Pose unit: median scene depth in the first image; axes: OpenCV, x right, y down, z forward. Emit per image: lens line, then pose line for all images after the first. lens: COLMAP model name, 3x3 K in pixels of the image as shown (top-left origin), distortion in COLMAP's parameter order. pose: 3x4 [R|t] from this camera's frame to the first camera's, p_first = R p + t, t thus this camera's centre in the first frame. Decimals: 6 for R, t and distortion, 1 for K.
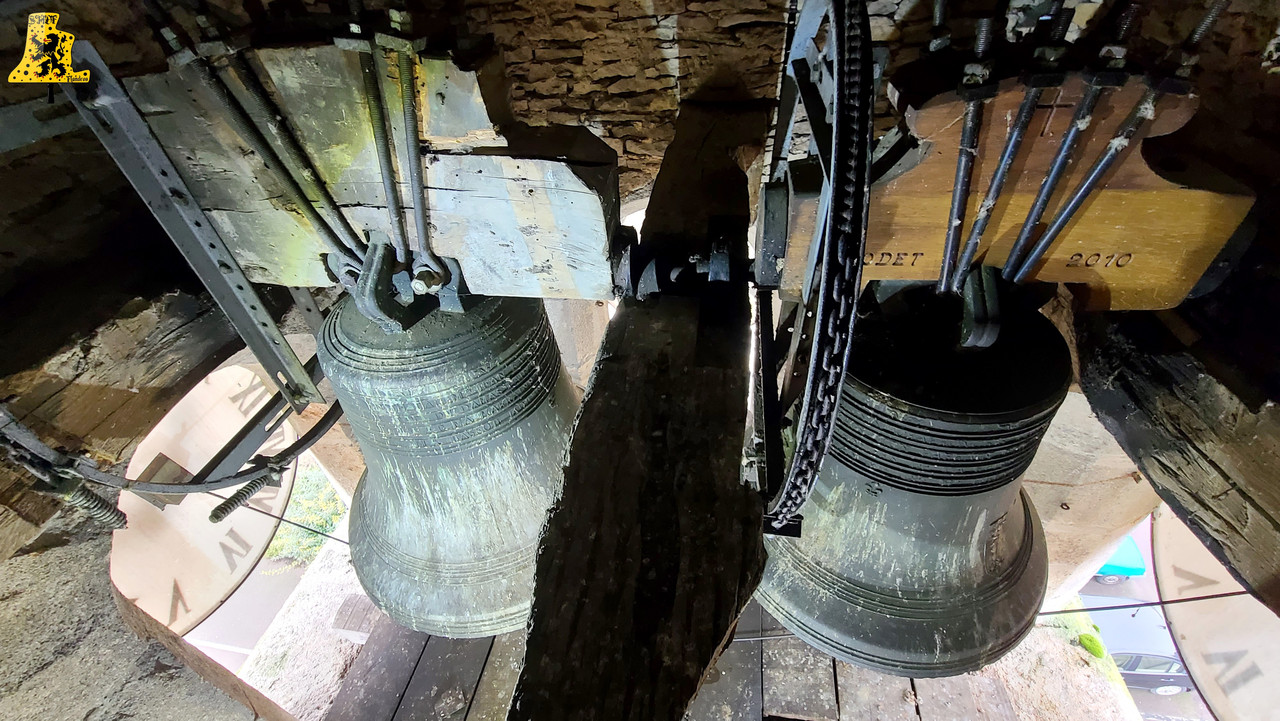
lens RADIAL K [[524.8, 0, 636.3], [0, 524.8, 361.1], [0, 0, 1]] dist [-0.005271, 0.000281]
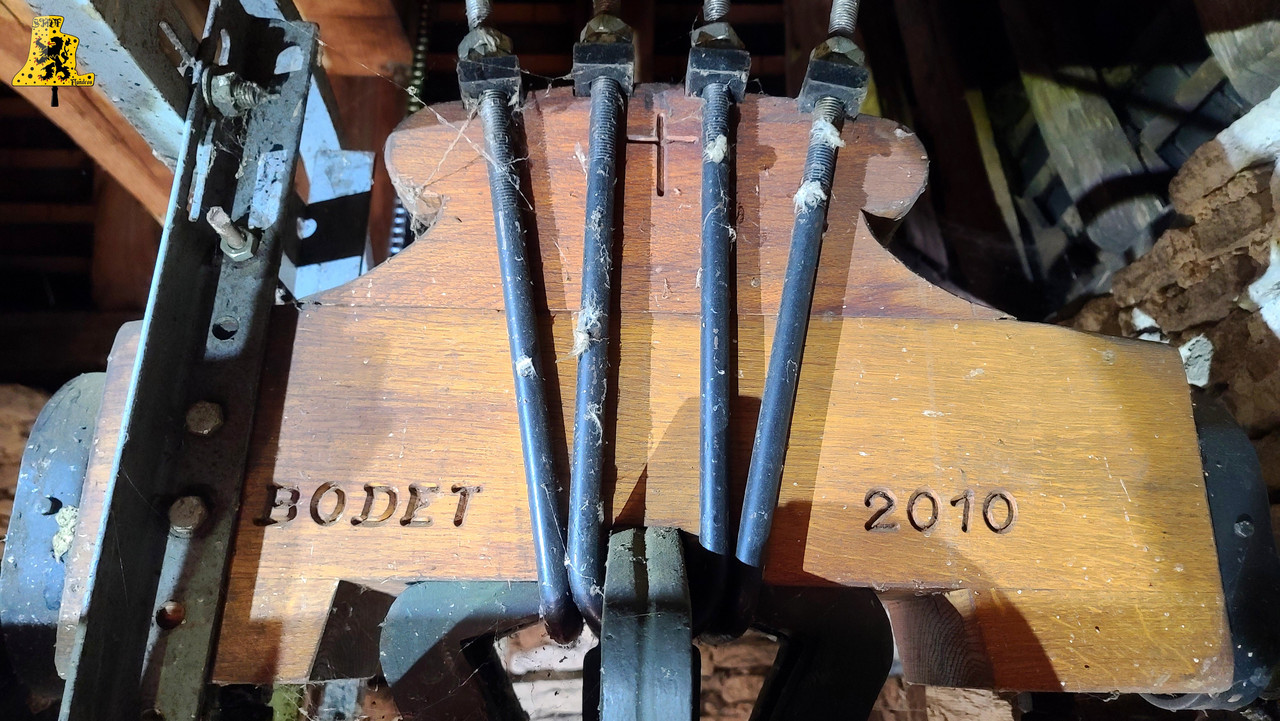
lens RADIAL K [[914.9, 0, 643.2], [0, 914.9, 378.5], [0, 0, 1]] dist [0.073904, -0.070041]
pose [[0.982194, 0.128369, 0.137175, 0.598050], [0.049413, 0.527931, -0.847848, 0.299195], [-0.181256, 0.839530, 0.512188, 0.646127]]
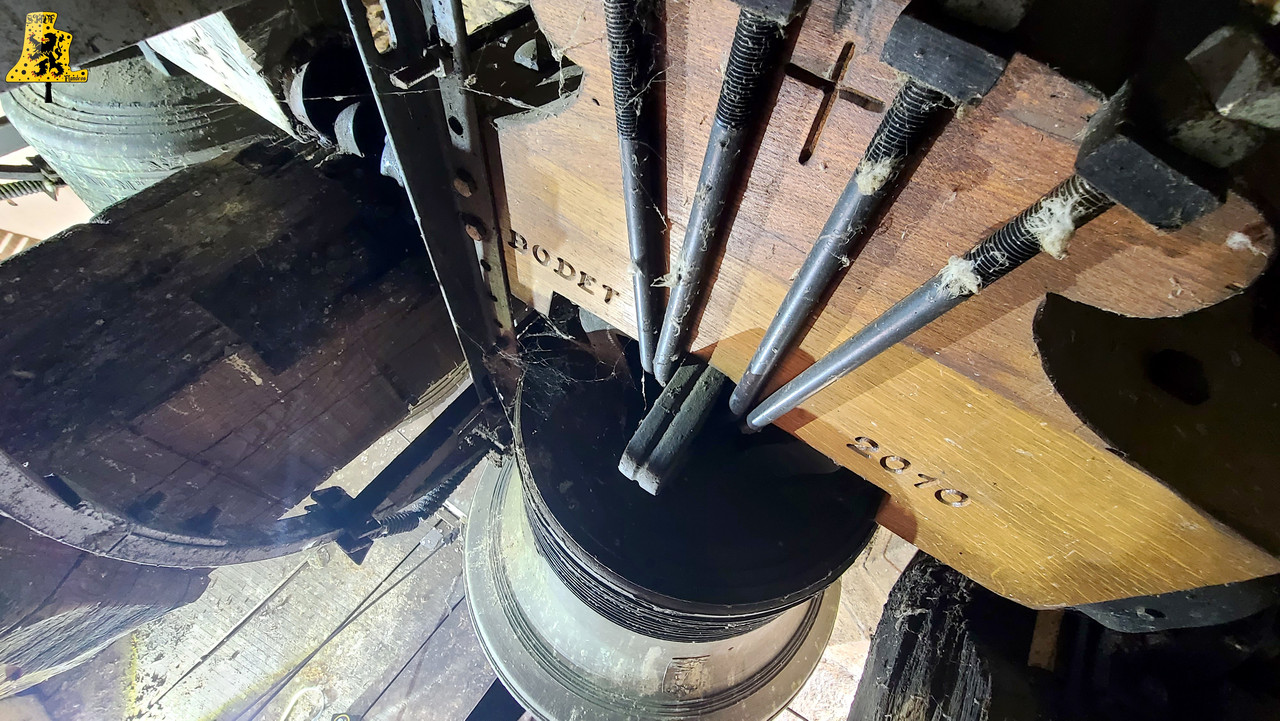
lens RADIAL K [[524.8, 0, 636.3], [0, 524.8, 361.1], [0, 0, 1]] dist [-0.005271, 0.000281]
pose [[0.888305, 0.448313, -0.099644, 0.687691], [-0.395726, 0.857299, 0.329302, -0.345508], [0.233055, -0.253089, 0.938952, 0.533259]]
